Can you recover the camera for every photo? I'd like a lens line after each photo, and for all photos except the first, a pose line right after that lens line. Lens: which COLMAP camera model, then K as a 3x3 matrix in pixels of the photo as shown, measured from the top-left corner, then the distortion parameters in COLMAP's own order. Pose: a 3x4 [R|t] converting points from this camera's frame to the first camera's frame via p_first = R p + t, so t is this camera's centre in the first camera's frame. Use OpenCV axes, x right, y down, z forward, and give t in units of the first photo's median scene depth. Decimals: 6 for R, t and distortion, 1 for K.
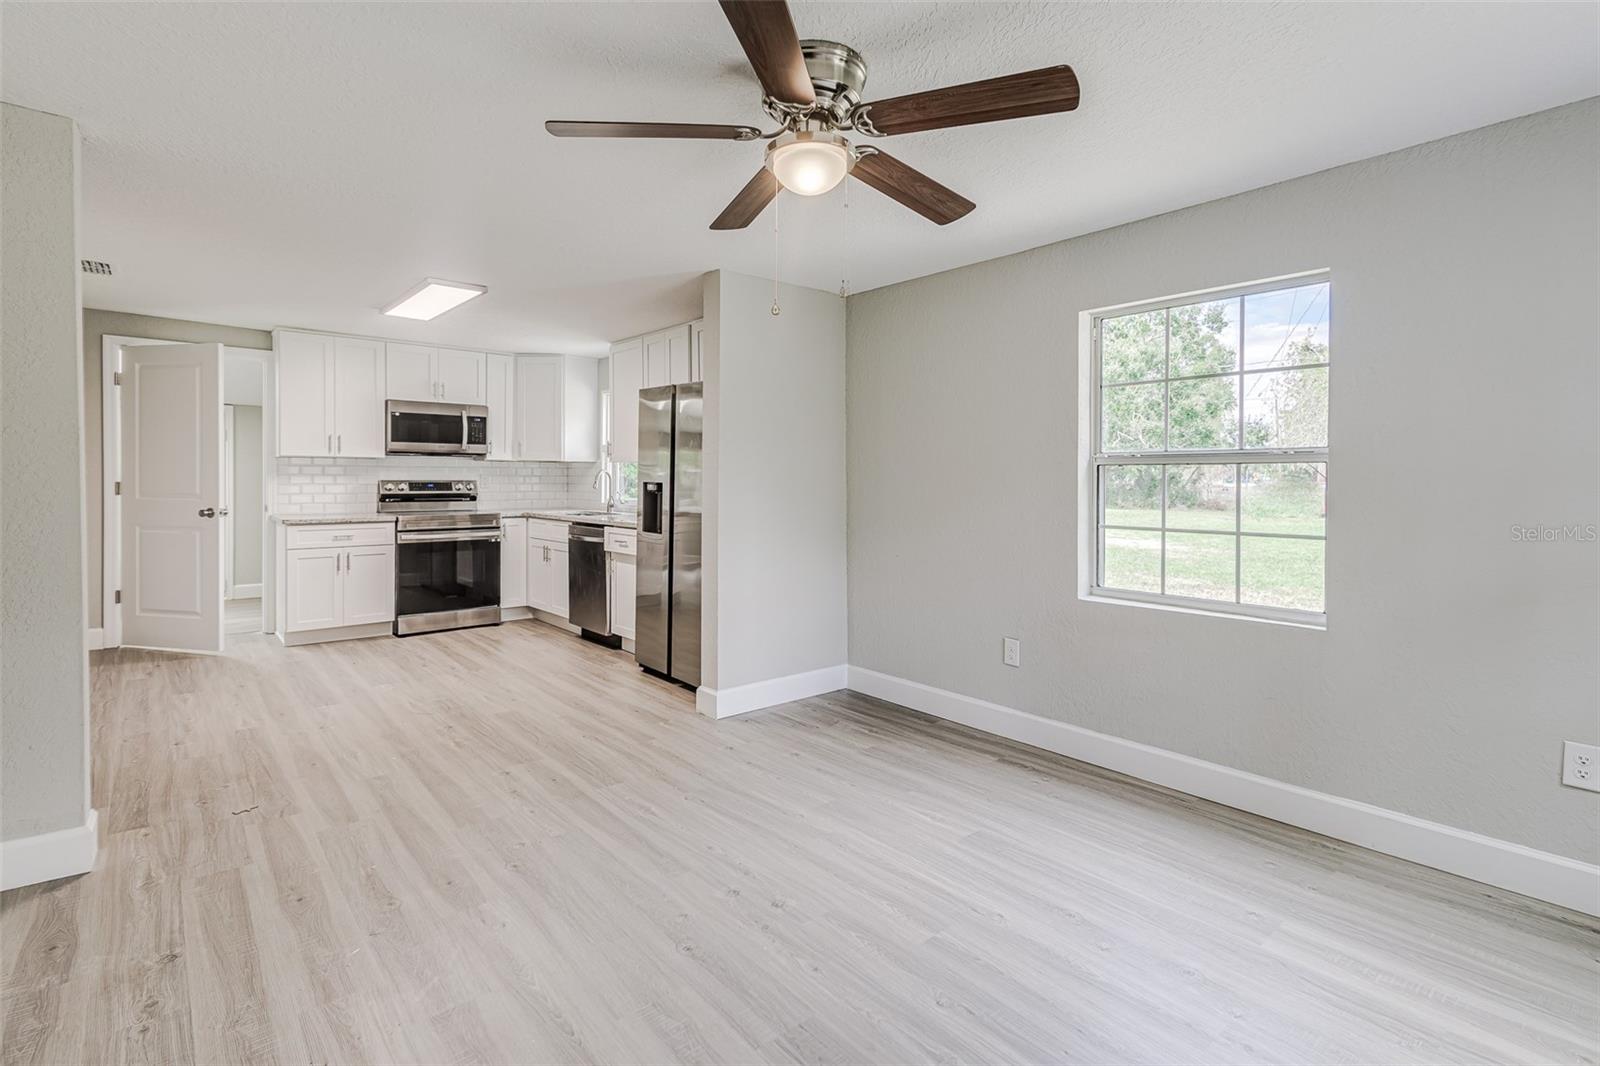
lens RADIAL K [[745.3, 0, 801.8], [0, 745.3, 483.0], [0, 0, 1]] dist [0.002236, -0.000250]
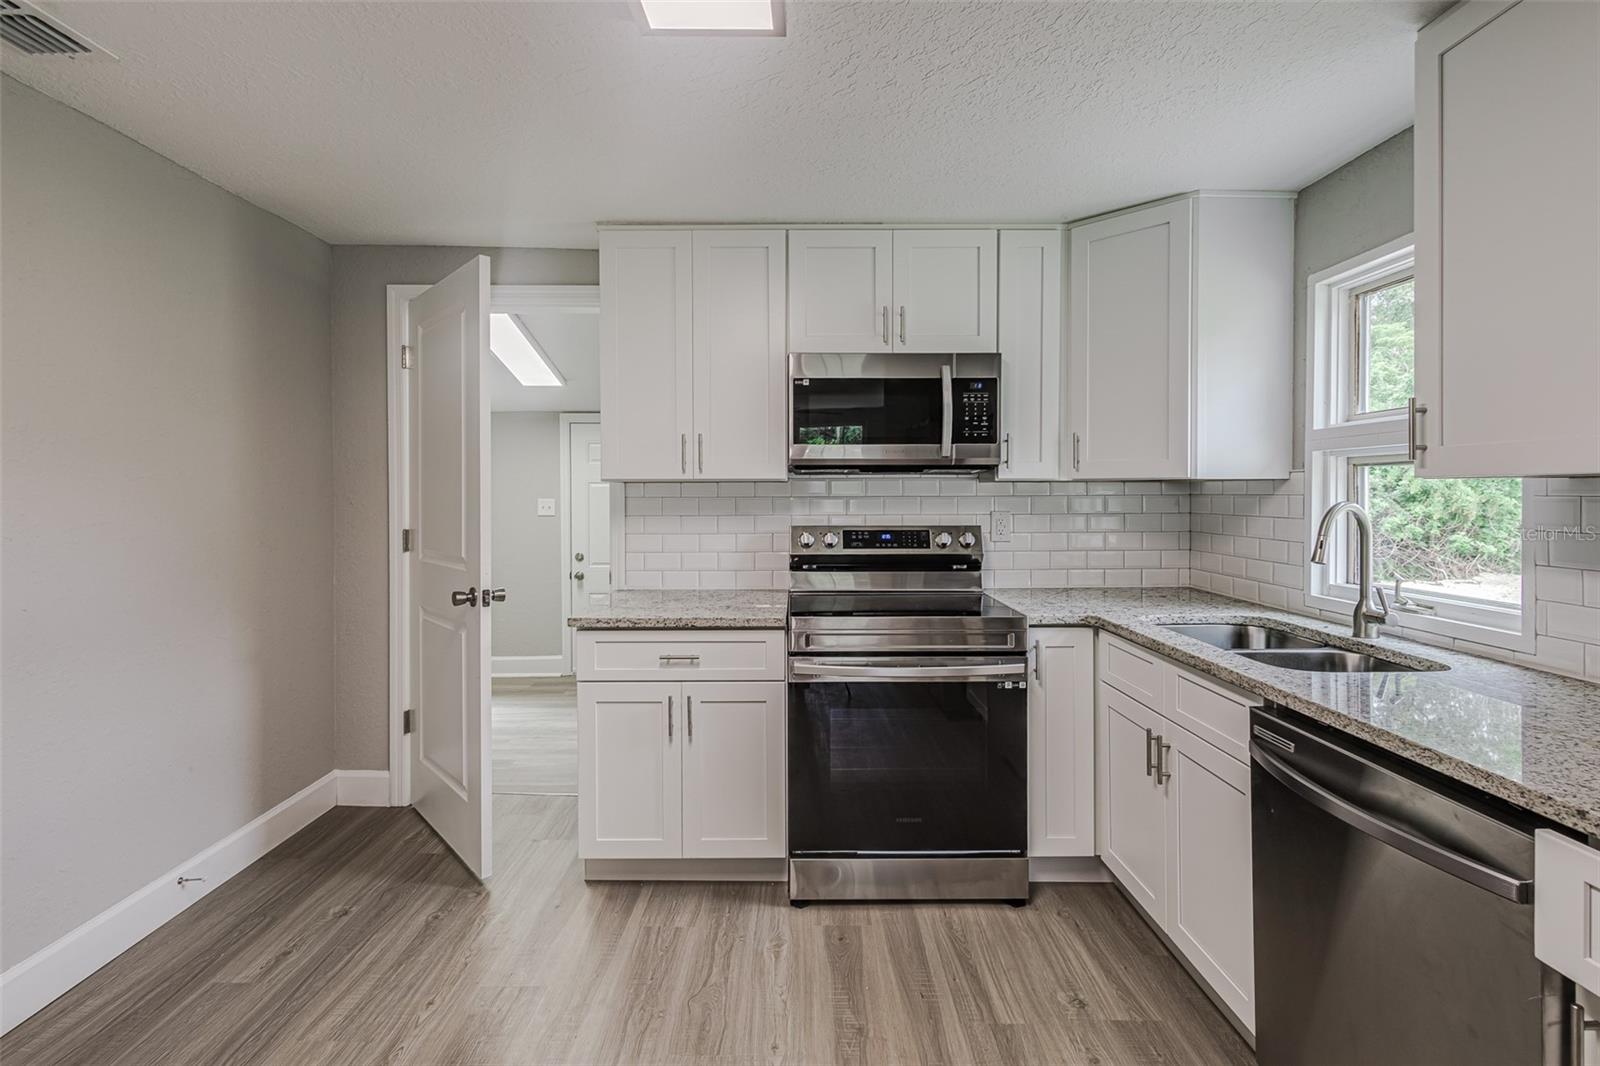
lens RADIAL K [[741.9, 0, 798.9], [0, 741.9, 499.7], [0, 0, 1]] dist [0.007995, -0.000072]
pose [[0.751026, -0.004635, -0.660256, -0.257984], [0.001361, 0.999984, -0.005472, -0.019636], [0.660271, 0.003211, 0.751021, 0.684740]]
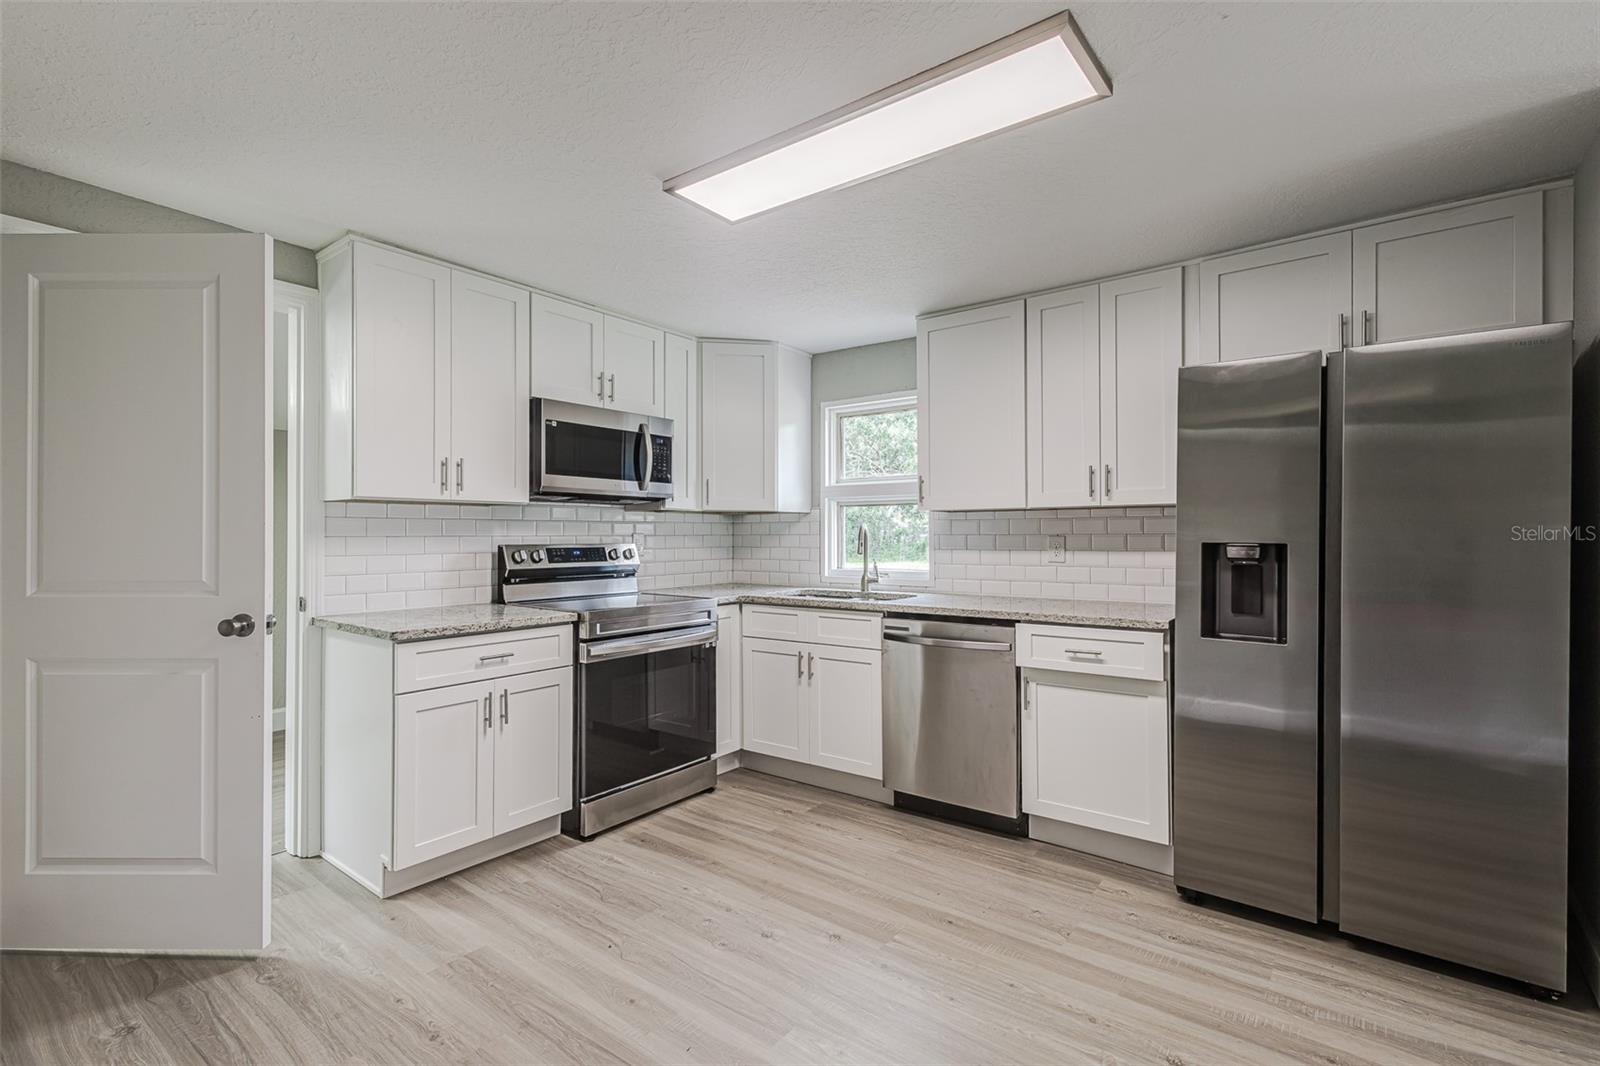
lens RADIAL K [[732.3, 0, 800.8], [0, 732.3, 529.6], [0, 0, 1]] dist [0.003307, -0.000284]
pose [[0.979673, -0.007675, 0.200454, -0.491156], [0.011121, 0.999809, -0.016071, -0.004302], [-0.200293, 0.017974, 0.979571, 0.454776]]
